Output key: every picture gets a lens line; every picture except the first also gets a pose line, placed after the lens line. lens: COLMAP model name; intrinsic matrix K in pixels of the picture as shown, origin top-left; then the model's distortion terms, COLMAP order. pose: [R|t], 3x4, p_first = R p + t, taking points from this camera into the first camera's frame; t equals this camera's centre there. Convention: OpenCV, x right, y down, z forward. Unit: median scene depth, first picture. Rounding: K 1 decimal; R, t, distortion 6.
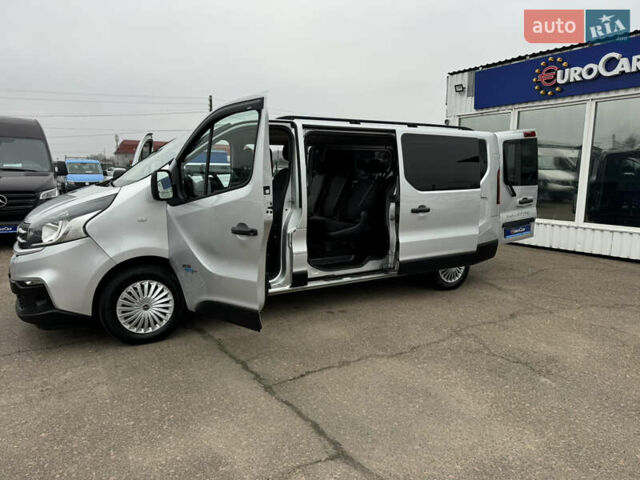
lens RADIAL K [[454.9, 0, 319.7], [0, 454.9, 240.2], [0, 0, 1]] dist [0.074265, -0.093674]
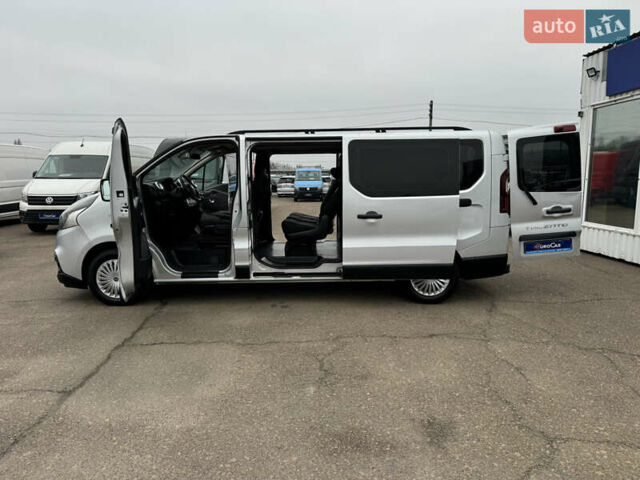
lens RADIAL K [[454.9, 0, 319.7], [0, 454.9, 240.2], [0, 0, 1]] dist [0.074265, -0.093674]
pose [[0.853013, 0.059359, -0.518503, 0.666361], [-0.064142, 0.997903, 0.008717, -0.016350], [0.517932, 0.025822, 0.855032, 0.108557]]
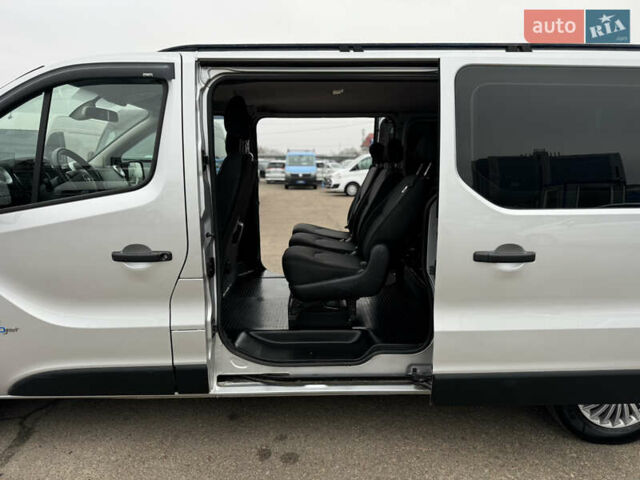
lens RADIAL K [[453.0, 0, 319.7], [0, 453.0, 240.5], [0, 0, 1]] dist [0.053089, -0.059718]
pose [[0.866335, 0.082481, -0.492605, 0.287115], [-0.072523, 0.996591, 0.039324, -0.086879], [0.494170, 0.001657, 0.869364, 0.596998]]
